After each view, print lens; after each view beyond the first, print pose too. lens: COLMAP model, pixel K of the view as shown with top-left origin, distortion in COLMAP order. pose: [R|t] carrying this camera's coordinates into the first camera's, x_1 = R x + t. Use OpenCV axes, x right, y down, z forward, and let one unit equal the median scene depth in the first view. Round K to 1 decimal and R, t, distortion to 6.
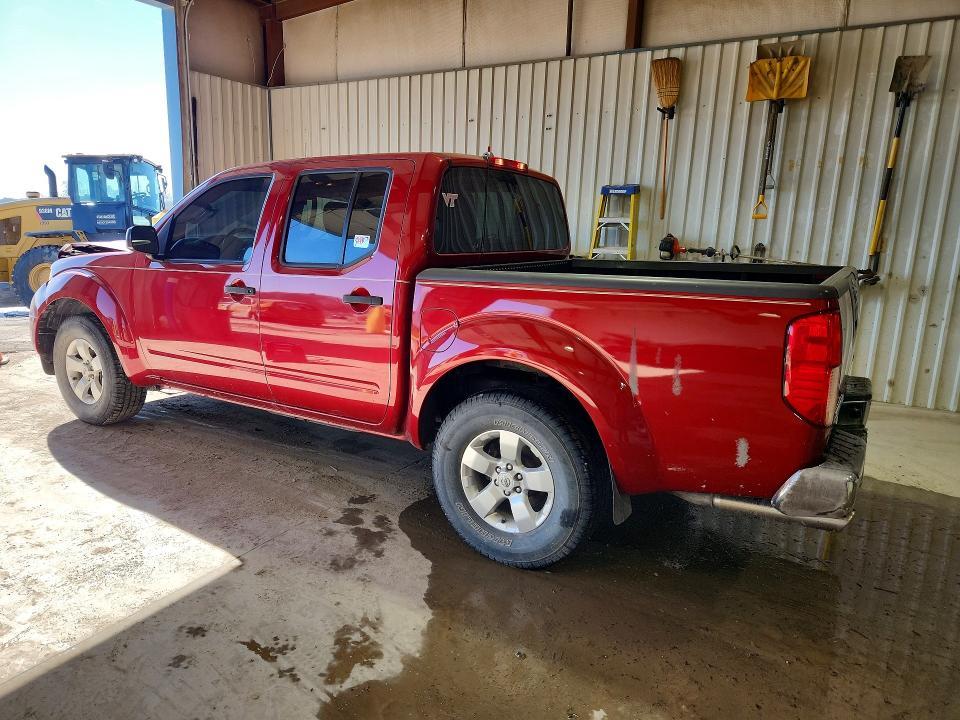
lens RADIAL K [[660.0, 0, 468.3], [0, 660.0, 360.3], [0, 0, 1]] dist [-0.001303, -0.001495]
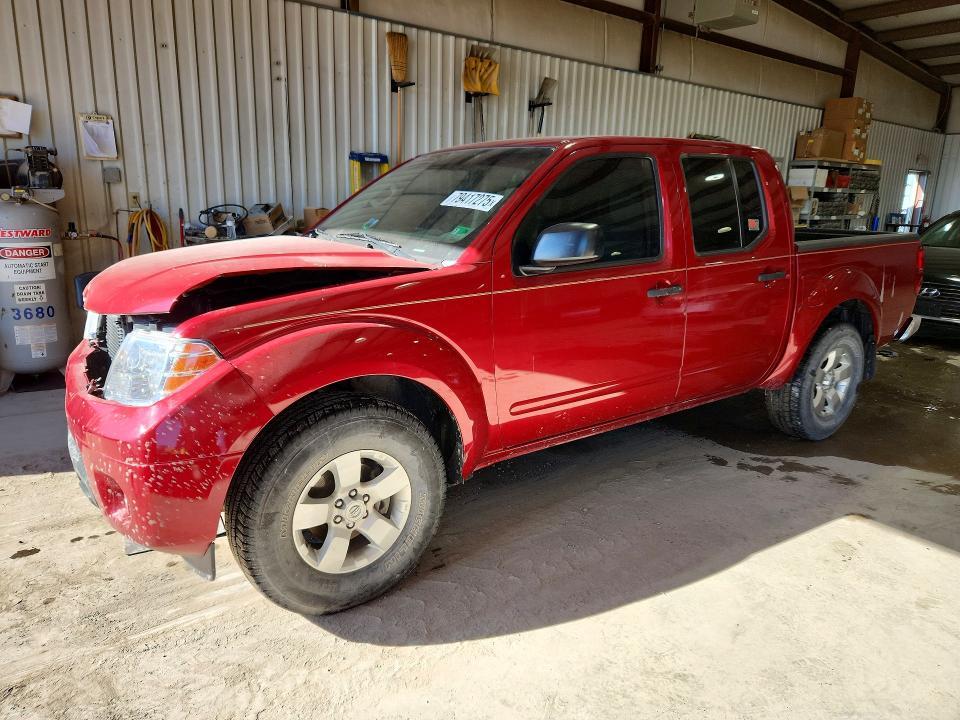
lens RADIAL K [[660.0, 0, 468.3], [0, 660.0, 360.3], [0, 0, 1]] dist [-0.001303, -0.001495]
pose [[0.373194, -0.230901, 0.898561, -1.279824], [0.163947, 0.969705, 0.181092, -0.222885], [-0.913153, 0.079734, 0.399743, 0.928074]]
